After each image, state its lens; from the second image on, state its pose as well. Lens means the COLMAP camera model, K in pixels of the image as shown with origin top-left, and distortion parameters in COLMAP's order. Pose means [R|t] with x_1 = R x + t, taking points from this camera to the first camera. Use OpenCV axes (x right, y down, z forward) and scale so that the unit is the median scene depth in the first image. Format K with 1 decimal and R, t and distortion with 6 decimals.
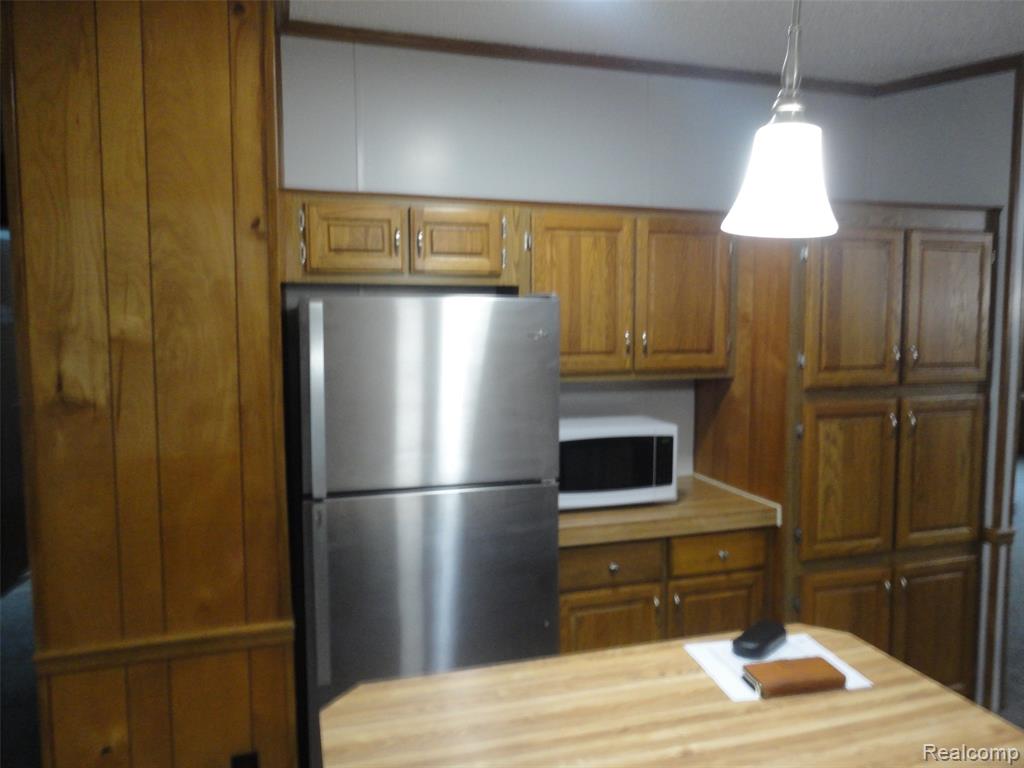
lens RADIAL K [[730.3, 0, 518.3], [0, 730.3, 379.0], [0, 0, 1]] dist [0.030601, -0.001093]
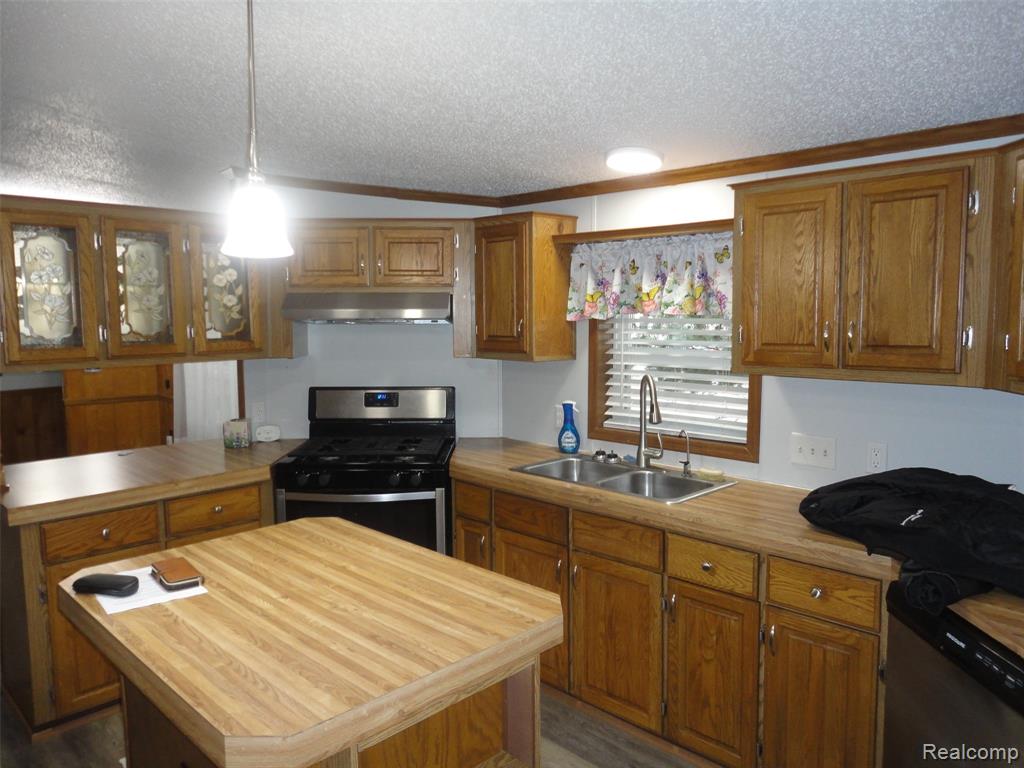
lens RADIAL K [[730.3, 0, 518.3], [0, 730.3, 379.0], [0, 0, 1]] dist [0.030601, -0.001093]
pose [[-0.476509, -0.071337, 0.876271, -1.155742], [0.080320, 0.989002, 0.124192, -0.070881], [-0.875493, 0.129561, -0.465538, 1.109125]]
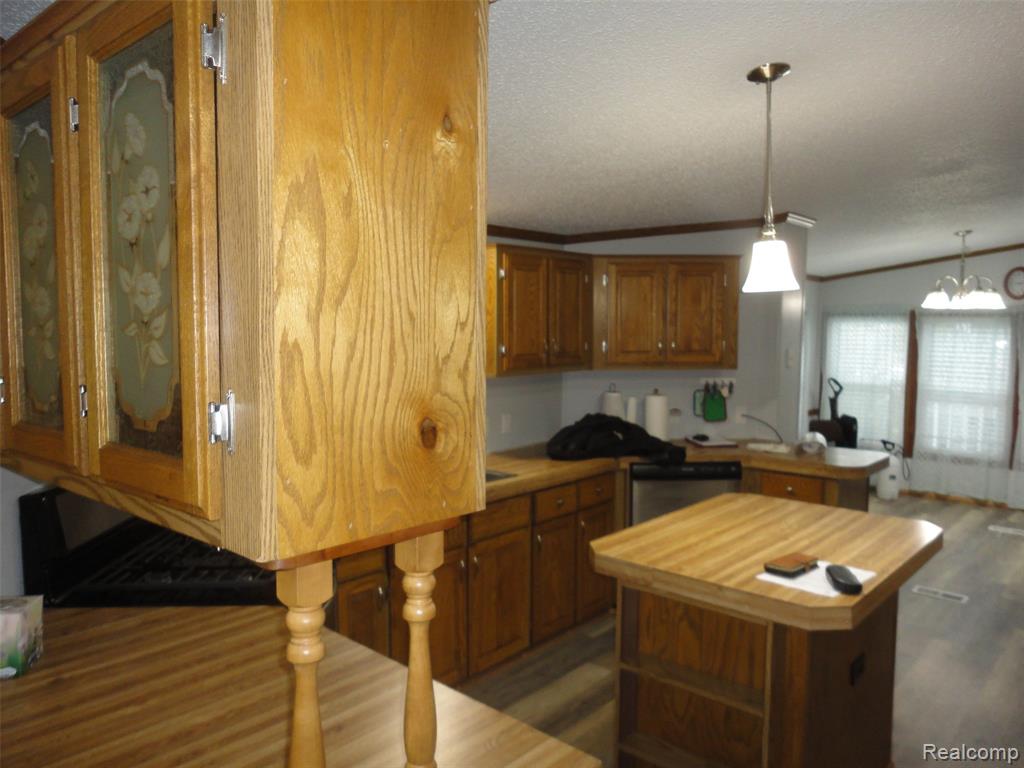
lens RADIAL K [[730.3, 0, 518.3], [0, 730.3, 379.0], [0, 0, 1]] dist [0.030601, -0.001093]
pose [[-0.850582, 0.034334, -0.524720, 1.740724], [-0.044579, 0.989565, 0.137014, -0.165021], [0.523949, 0.139934, -0.840176, 2.053553]]
